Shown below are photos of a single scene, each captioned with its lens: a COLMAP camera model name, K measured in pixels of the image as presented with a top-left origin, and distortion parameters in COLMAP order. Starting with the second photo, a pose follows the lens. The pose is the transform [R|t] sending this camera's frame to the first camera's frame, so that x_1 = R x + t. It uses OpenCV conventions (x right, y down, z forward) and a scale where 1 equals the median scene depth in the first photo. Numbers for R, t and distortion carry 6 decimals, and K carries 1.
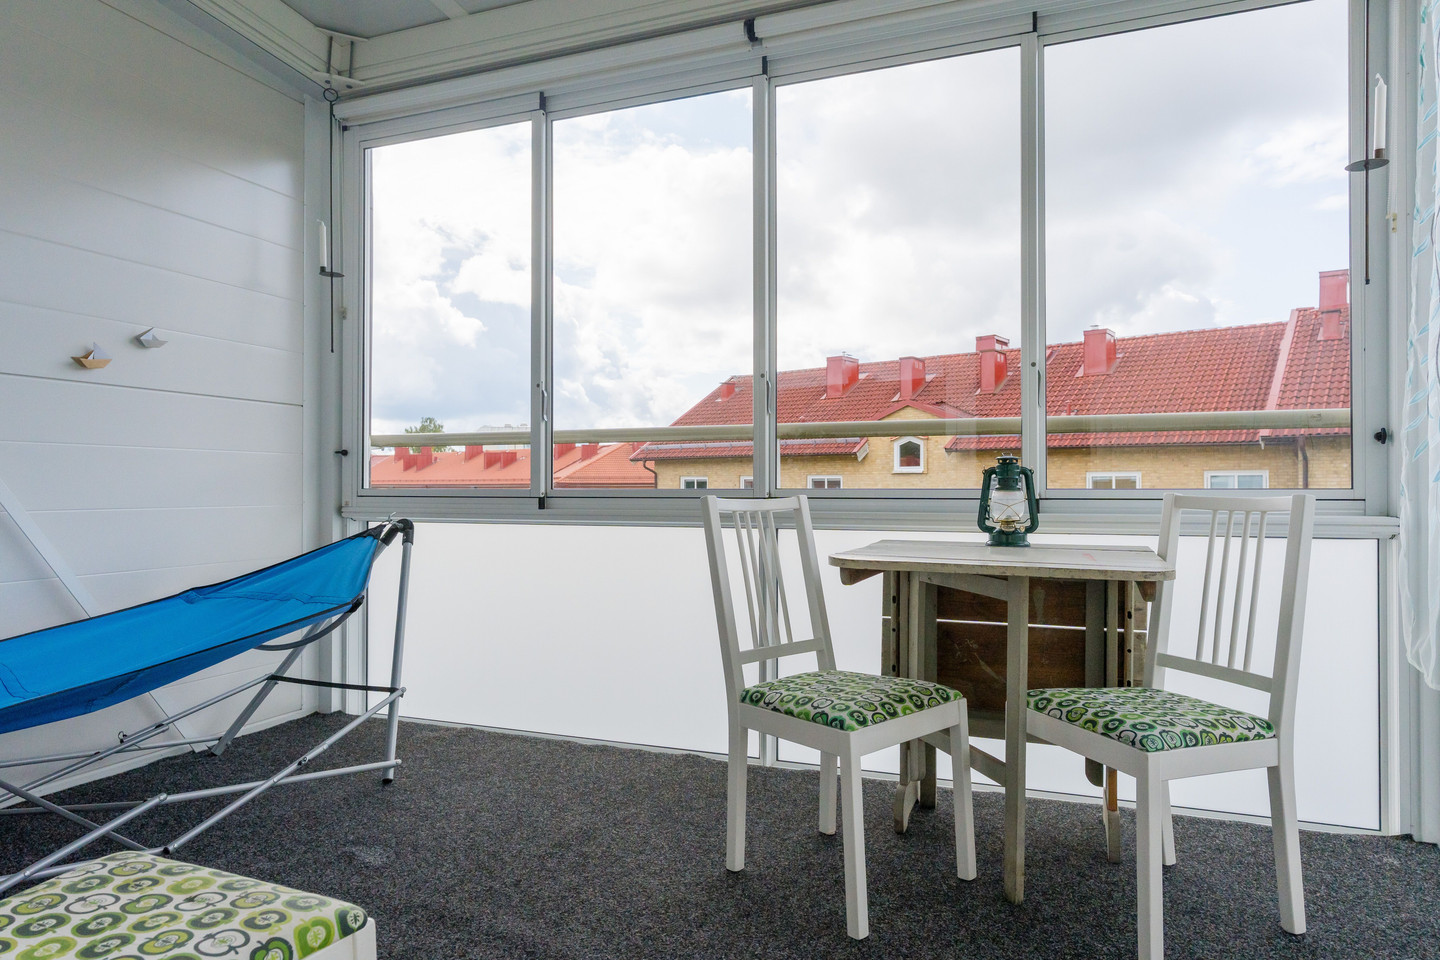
lens RADIAL K [[890.3, 0, 718.9], [0, 890.3, 486.0], [0, 0, 1]] dist [-0.003656, -0.002296]
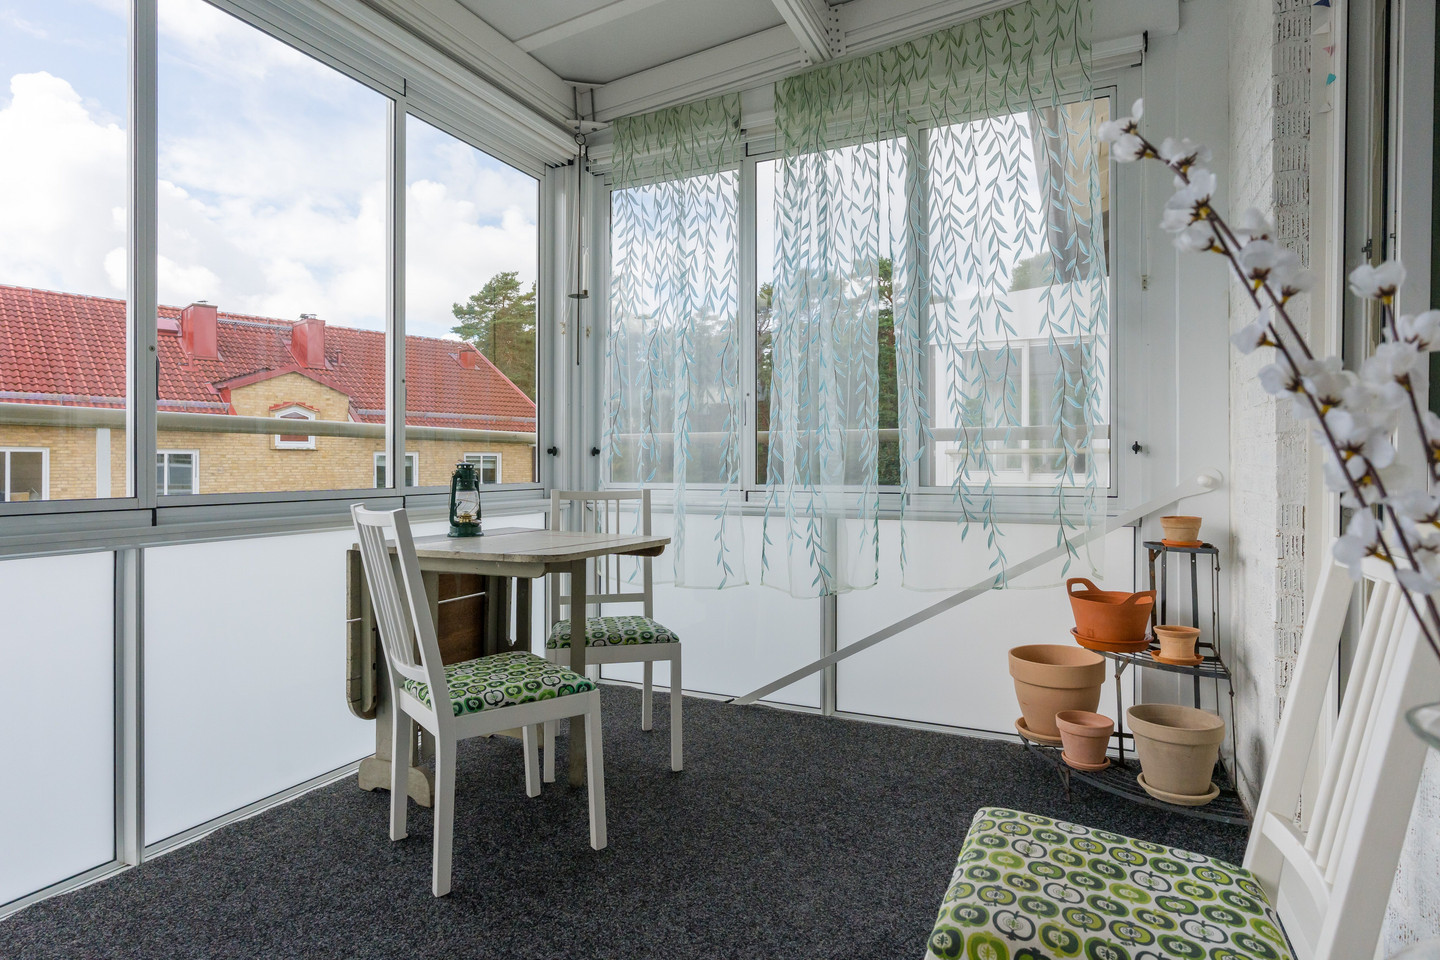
lens RADIAL K [[790.5, 0, 720.6], [0, 790.5, 469.6], [0, 0, 1]] dist [-0.006128, -0.000281]
pose [[0.066750, -0.003407, 0.997764, -0.744188], [-0.004194, 0.999984, 0.003696, -0.030275], [-0.997761, -0.004431, 0.066735, 0.588576]]
